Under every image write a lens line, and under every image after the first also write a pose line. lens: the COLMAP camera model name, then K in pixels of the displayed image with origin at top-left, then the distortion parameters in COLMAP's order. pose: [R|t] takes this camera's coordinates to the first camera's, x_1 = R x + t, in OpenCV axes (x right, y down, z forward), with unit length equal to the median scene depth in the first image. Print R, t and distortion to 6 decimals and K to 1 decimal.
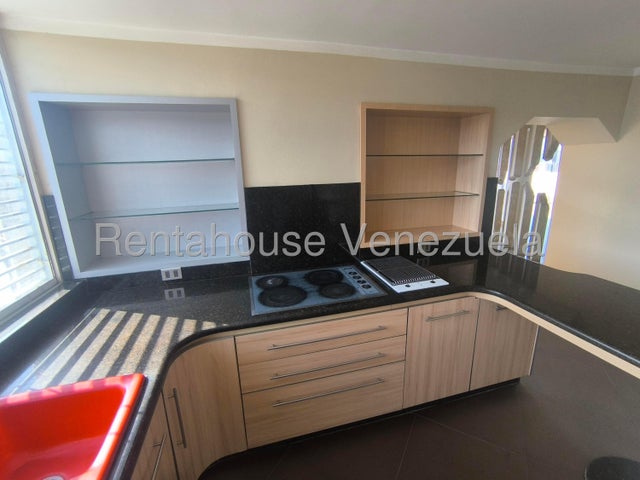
lens RADIAL K [[292.3, 0, 322.5], [0, 292.3, 238.0], [0, 0, 1]] dist [-0.015663, 0.006244]
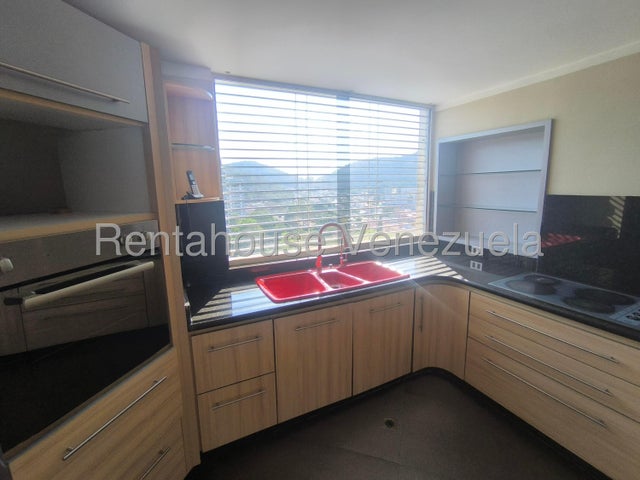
lens RADIAL K [[293.4, 0, 320.6], [0, 293.4, 234.7], [0, 0, 1]] dist [-0.035927, 0.023071]
pose [[0.199949, 0.185028, -0.962177, 0.781649], [-0.225613, 0.964314, 0.138554, 0.025840], [0.953477, 0.189376, 0.234558, -0.097801]]
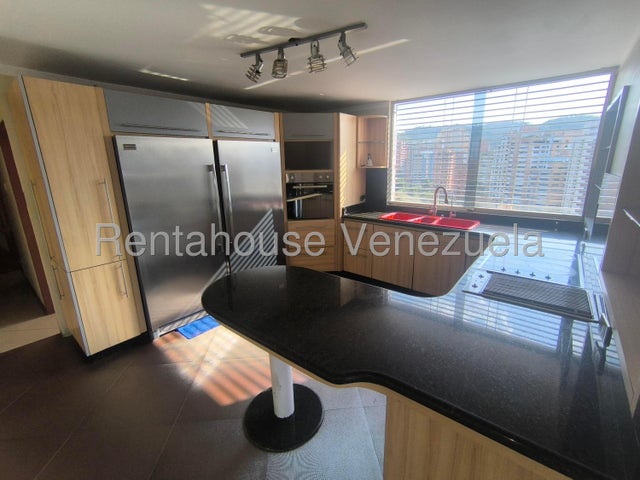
lens RADIAL K [[293.4, 0, 320.6], [0, 293.4, 234.7], [0, 0, 1]] dist [-0.035927, 0.023071]
pose [[-0.819930, 0.171878, -0.546052, 1.351613], [-0.106911, 0.891105, 0.441023, -0.373283], [0.562392, 0.419987, -0.712268, 1.440063]]
